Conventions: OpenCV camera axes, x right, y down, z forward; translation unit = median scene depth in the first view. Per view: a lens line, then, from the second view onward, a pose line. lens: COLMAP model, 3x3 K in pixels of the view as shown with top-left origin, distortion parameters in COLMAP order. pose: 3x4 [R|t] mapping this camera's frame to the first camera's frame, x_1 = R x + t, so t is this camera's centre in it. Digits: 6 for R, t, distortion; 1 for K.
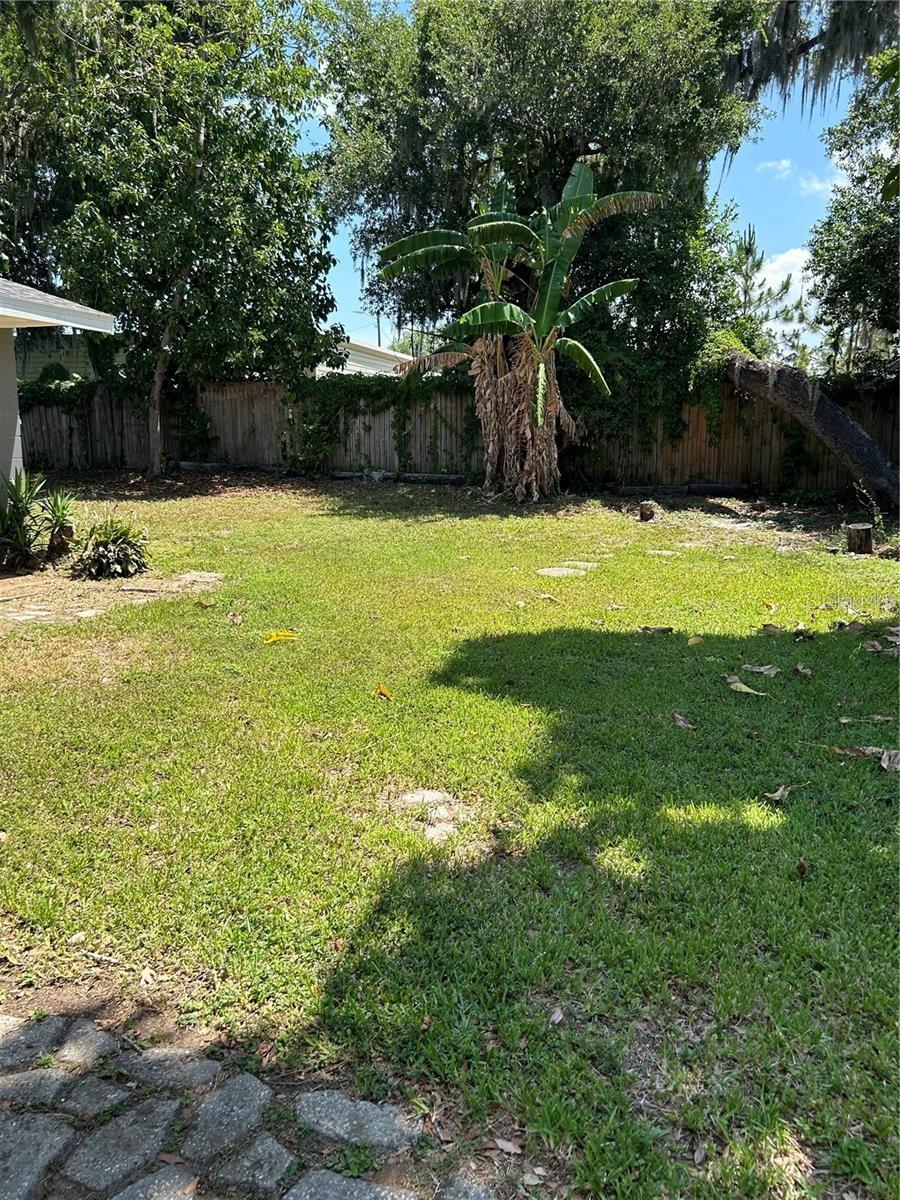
lens RADIAL K [[907.3, 0, 452.4], [0, 907.3, 597.9], [0, 0, 1]] dist [0.010515, 0.002334]
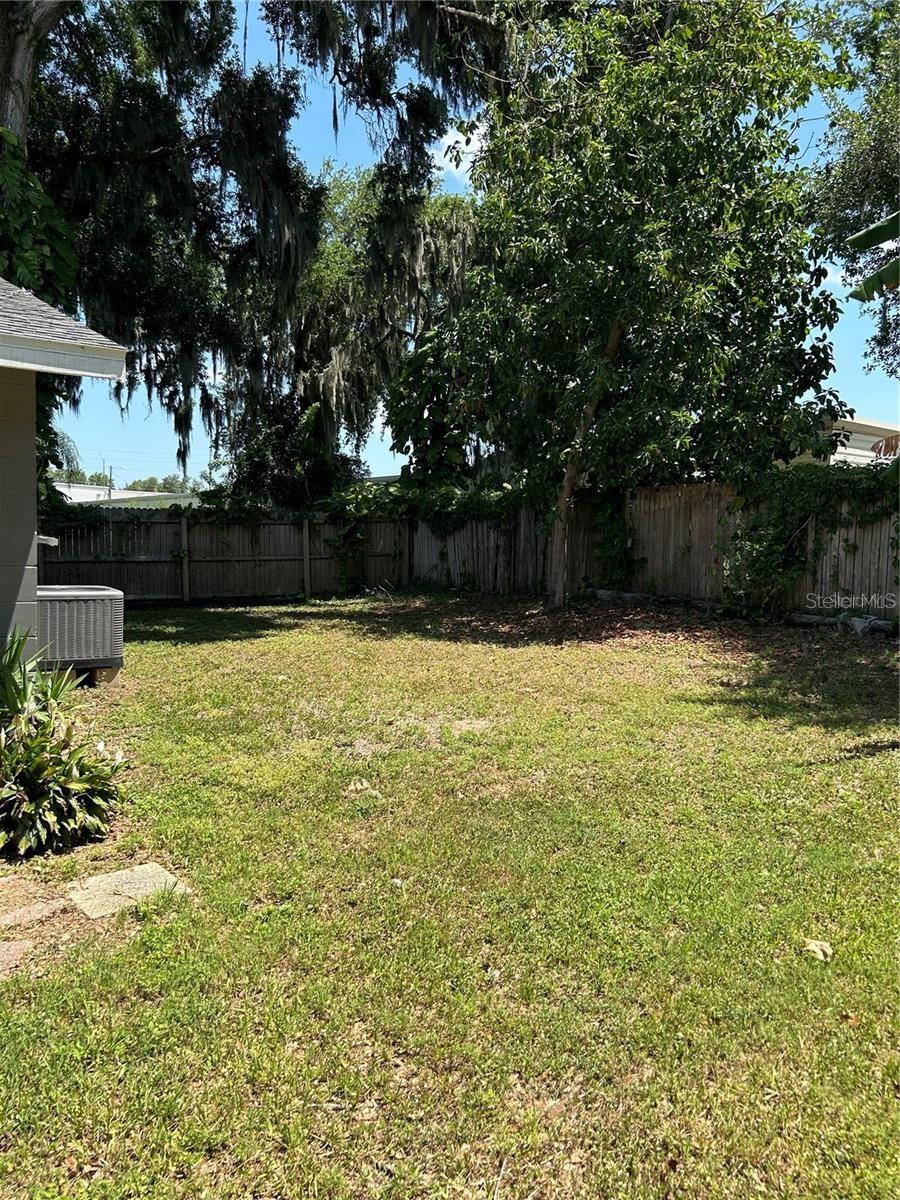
lens RADIAL K [[907.3, 0, 449.3], [0, 907.3, 608.2], [0, 0, 1]] dist [0.010515, 0.002334]
pose [[0.806310, 0.045649, -0.589729, 0.053789], [-0.113383, 0.990457, -0.078355, -0.065044], [0.580524, 0.130044, 0.803791, 0.338413]]
